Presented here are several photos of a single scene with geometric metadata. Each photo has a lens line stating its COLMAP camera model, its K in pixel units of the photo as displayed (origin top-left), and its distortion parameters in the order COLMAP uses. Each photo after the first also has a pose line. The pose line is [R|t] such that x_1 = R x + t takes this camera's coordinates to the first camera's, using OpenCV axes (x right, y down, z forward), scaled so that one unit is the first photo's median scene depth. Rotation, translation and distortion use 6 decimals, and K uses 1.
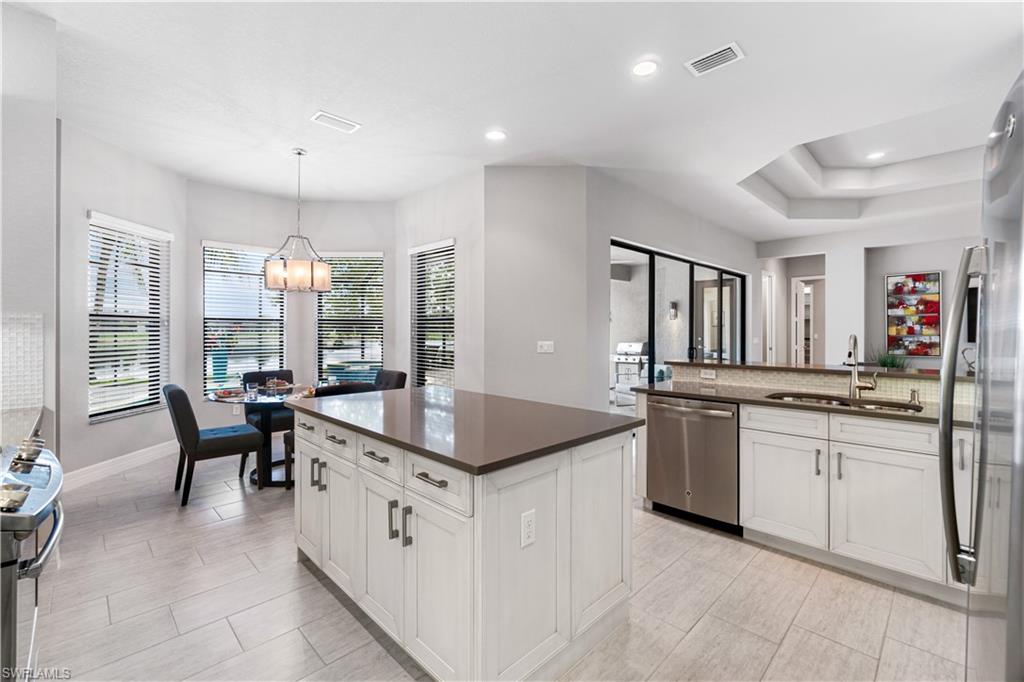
lens RADIAL K [[438.3, 0, 509.3], [0, 438.3, 330.6], [0, 0, 1]] dist [-0.001754, -0.000123]
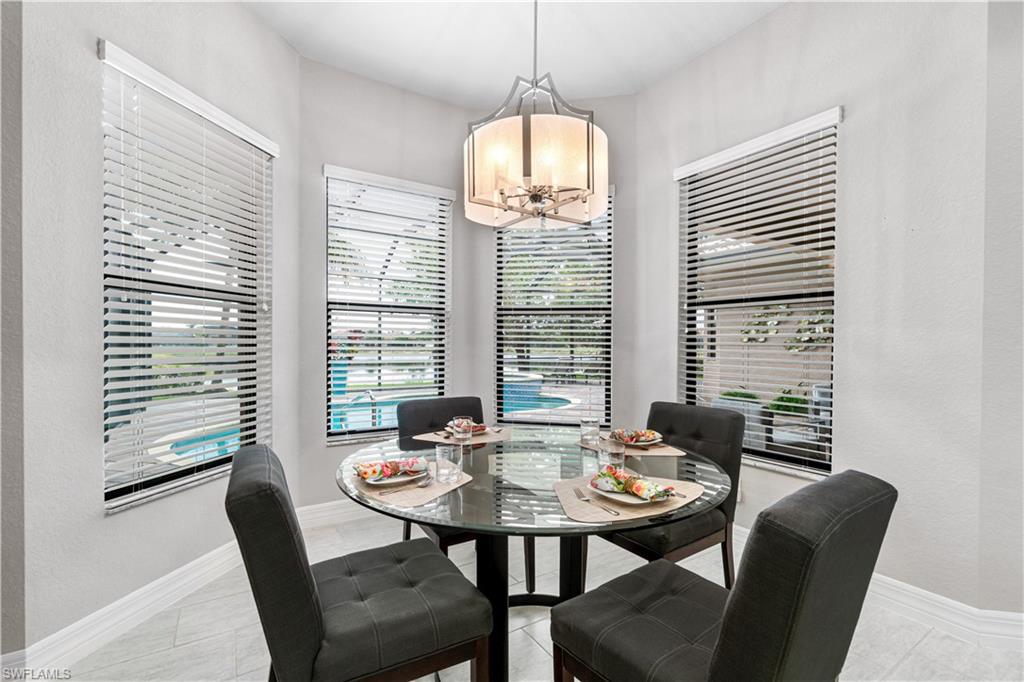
lens RADIAL K [[444.7, 0, 512.0], [0, 444.7, 341.0], [0, 0, 1]] dist [-0.000754, 0.000024]
pose [[0.977317, 0.005238, -0.211716, -0.373848], [-0.004661, 0.999984, 0.003224, 0.024314], [0.211730, -0.002164, 0.977326, 0.532947]]
